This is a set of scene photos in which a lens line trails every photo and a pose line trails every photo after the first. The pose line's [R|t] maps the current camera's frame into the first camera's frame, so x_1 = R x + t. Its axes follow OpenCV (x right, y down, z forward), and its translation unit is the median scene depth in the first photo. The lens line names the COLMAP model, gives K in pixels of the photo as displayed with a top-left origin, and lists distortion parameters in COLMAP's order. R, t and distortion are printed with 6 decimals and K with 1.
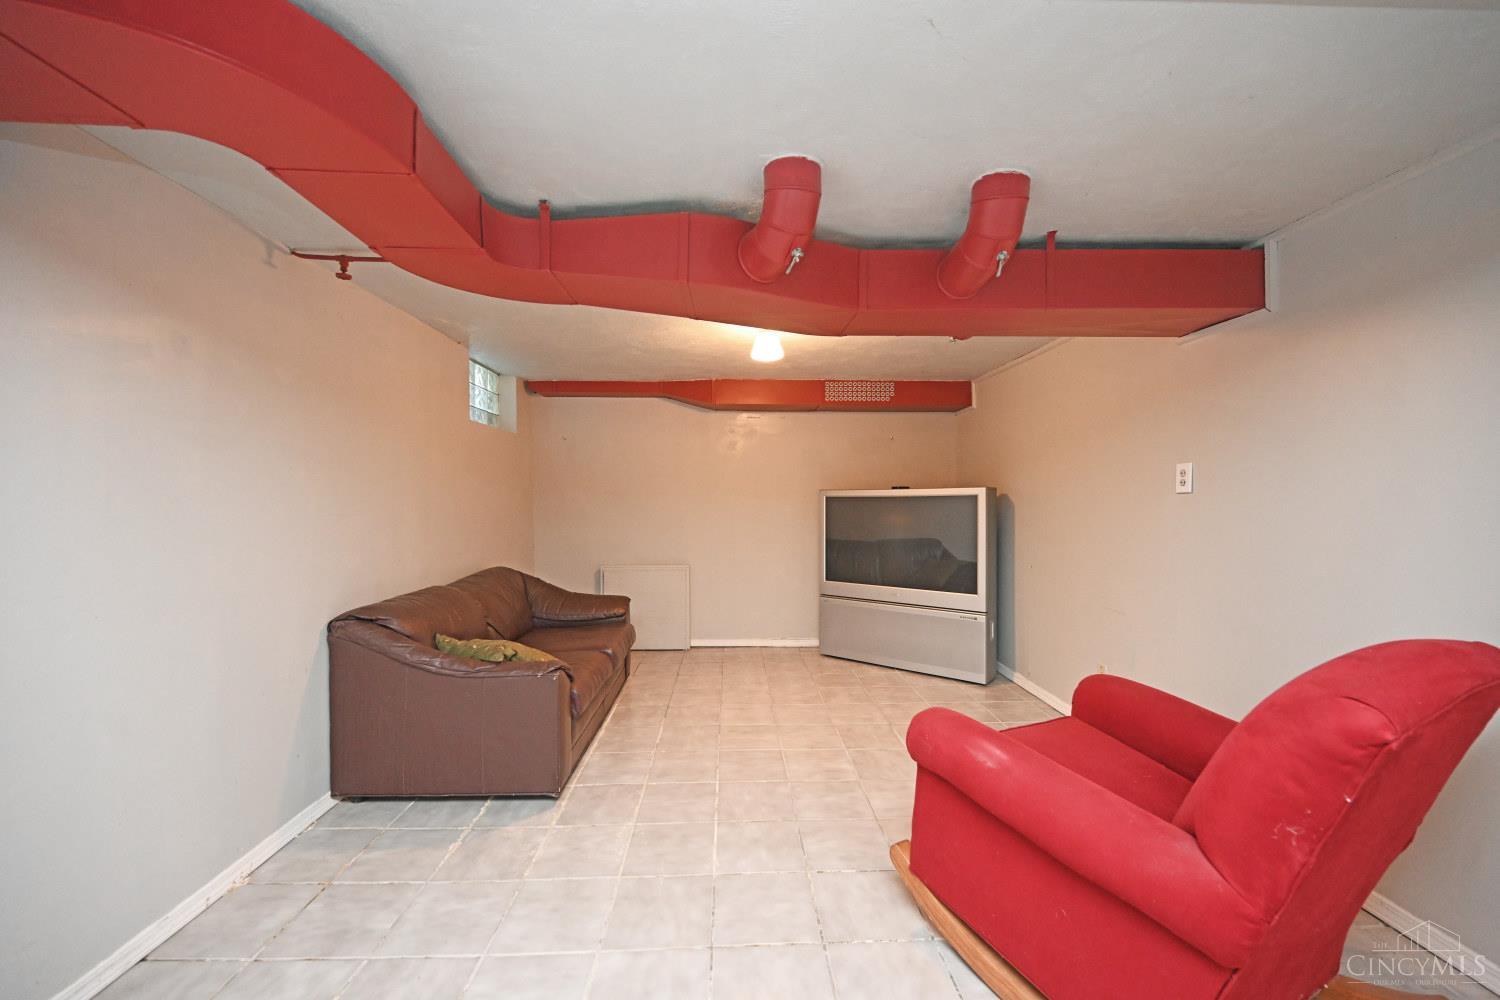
lens RADIAL K [[594.3, 0, 750.0], [0, 594.3, 500.0], [0, 0, 1]] dist [-0.002328, 0.000033]
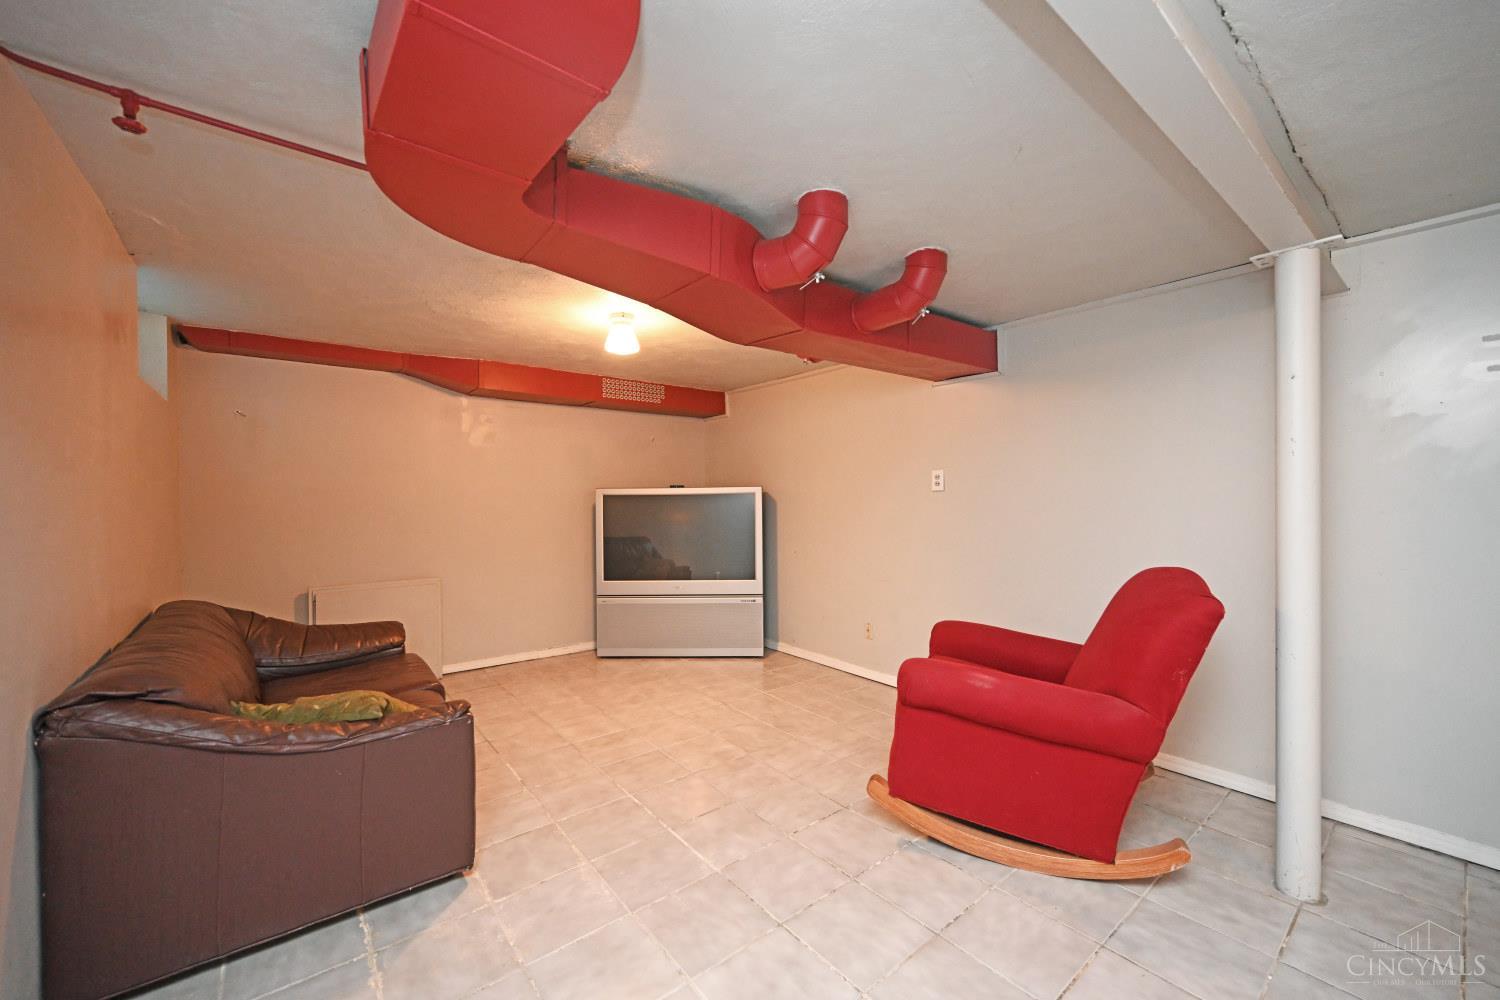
lens RADIAL K [[594.3, 0, 750.0], [0, 594.3, 500.0], [0, 0, 1]] dist [-0.002328, 0.000033]
pose [[0.797147, -0.007624, 0.603737, -0.398745], [0.007545, 0.999968, 0.002665, 0.002094], [-0.603738, 0.002431, 0.797179, 0.107593]]
